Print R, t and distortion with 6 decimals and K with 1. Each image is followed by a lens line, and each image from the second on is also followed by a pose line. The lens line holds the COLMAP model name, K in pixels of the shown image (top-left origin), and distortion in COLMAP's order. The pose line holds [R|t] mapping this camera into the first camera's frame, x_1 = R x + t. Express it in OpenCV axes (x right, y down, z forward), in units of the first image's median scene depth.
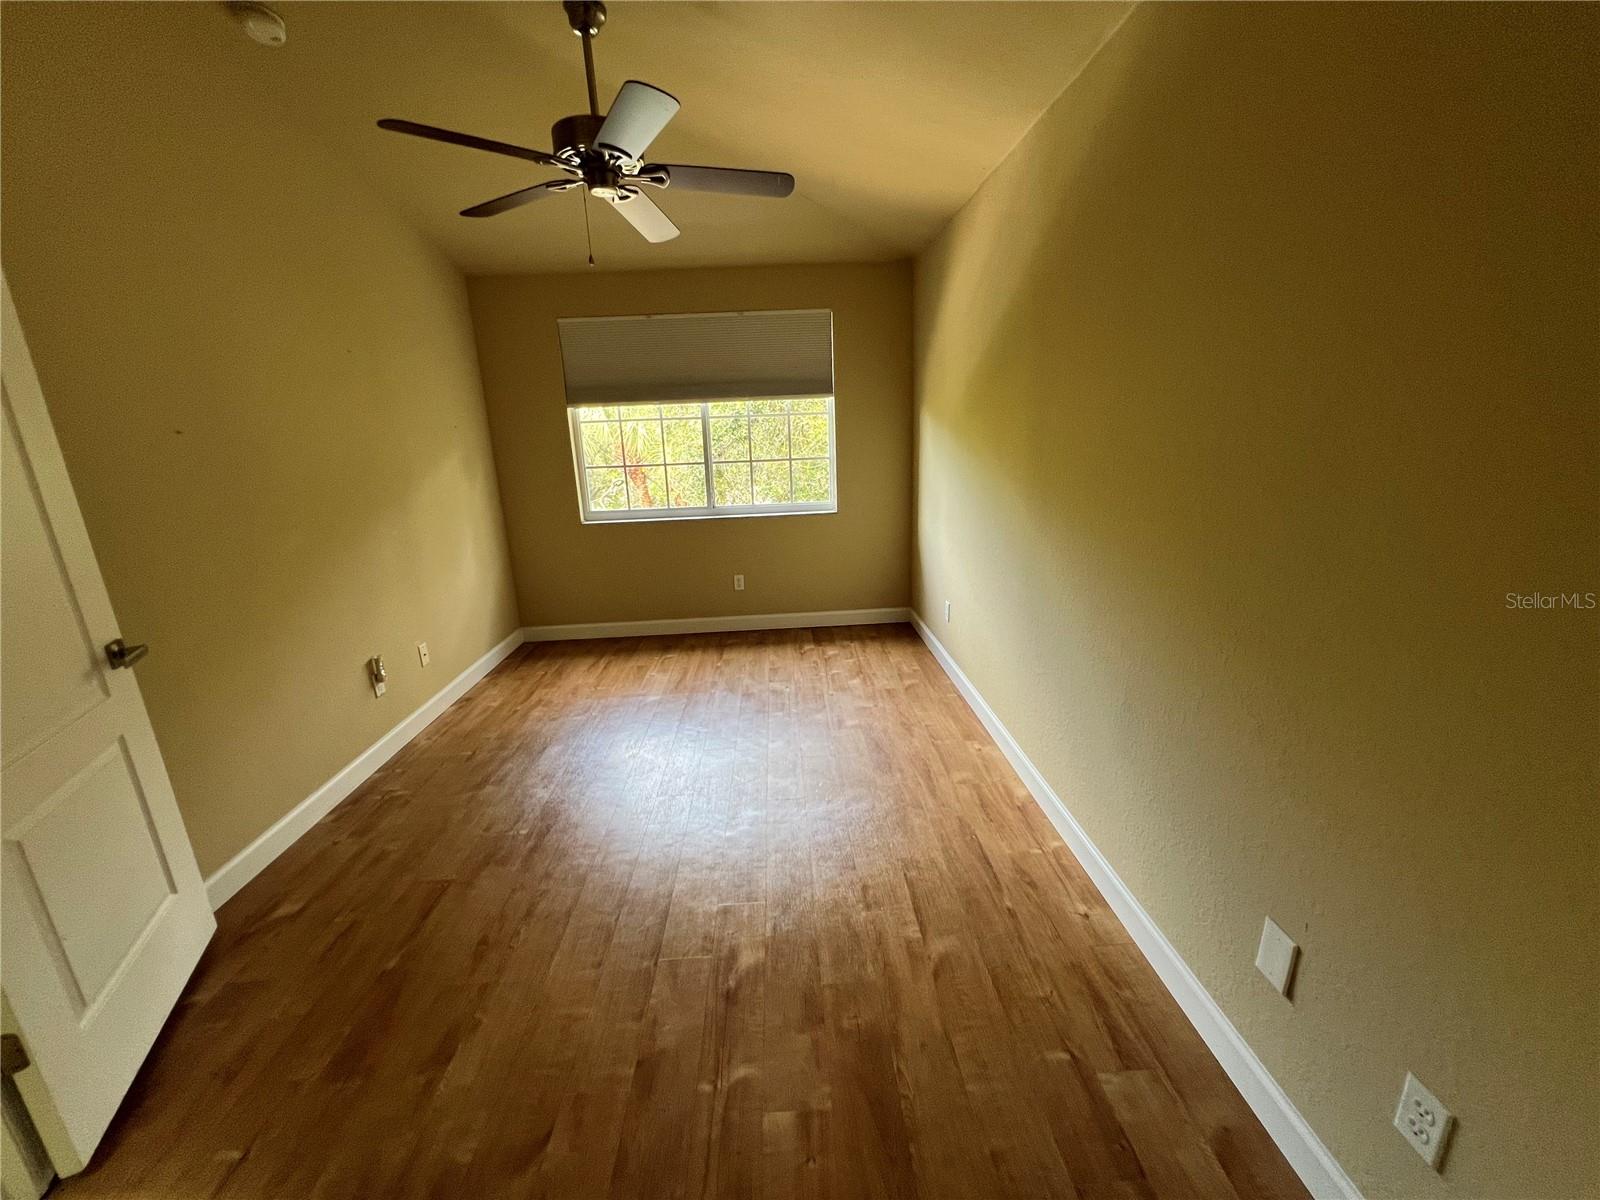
lens RADIAL K [[643.0, 0, 797.0], [0, 643.0, 599.8], [0, 0, 1]] dist [-0.001680, 0.000409]
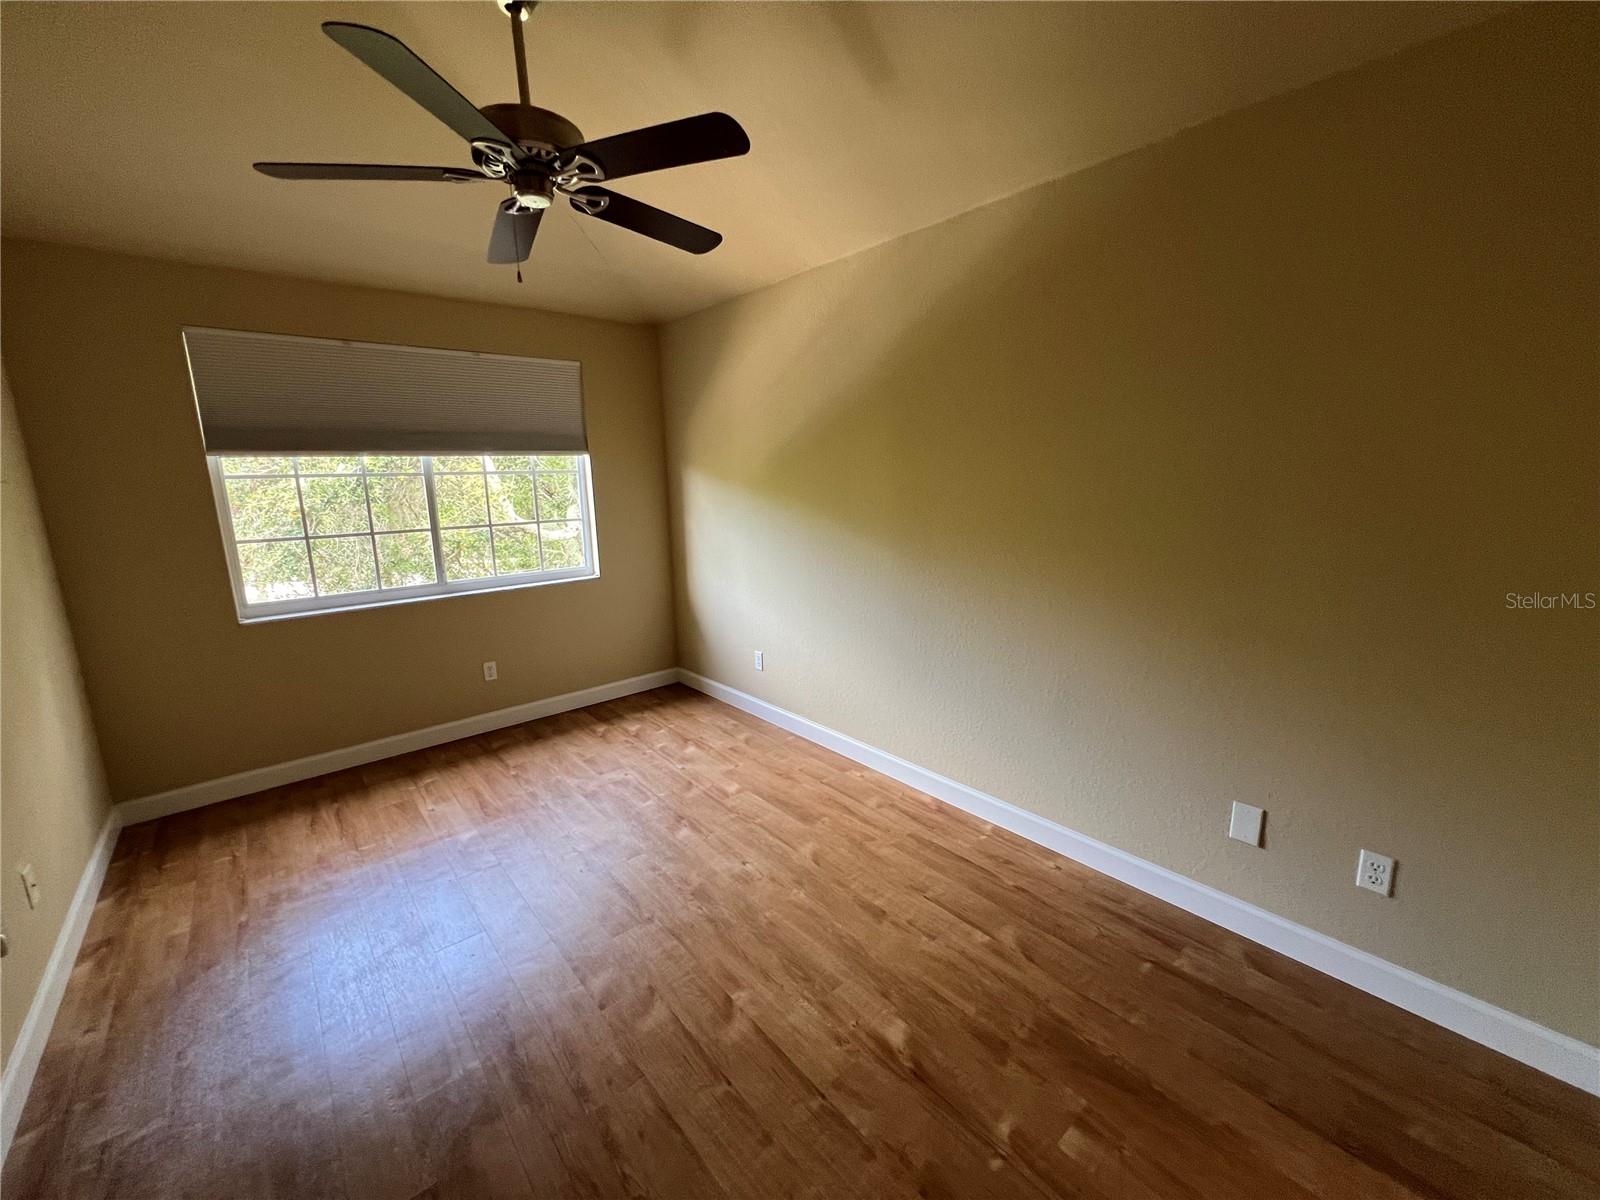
lens RADIAL K [[643.0, 0, 802.2], [0, 643.0, 599.2], [0, 0, 1]] dist [-0.001680, 0.000409]
pose [[0.783785, -0.100502, 0.612846, -0.324561], [0.156978, 0.986835, -0.038930, -0.027836], [-0.600865, 0.126716, 0.789243, 0.118295]]
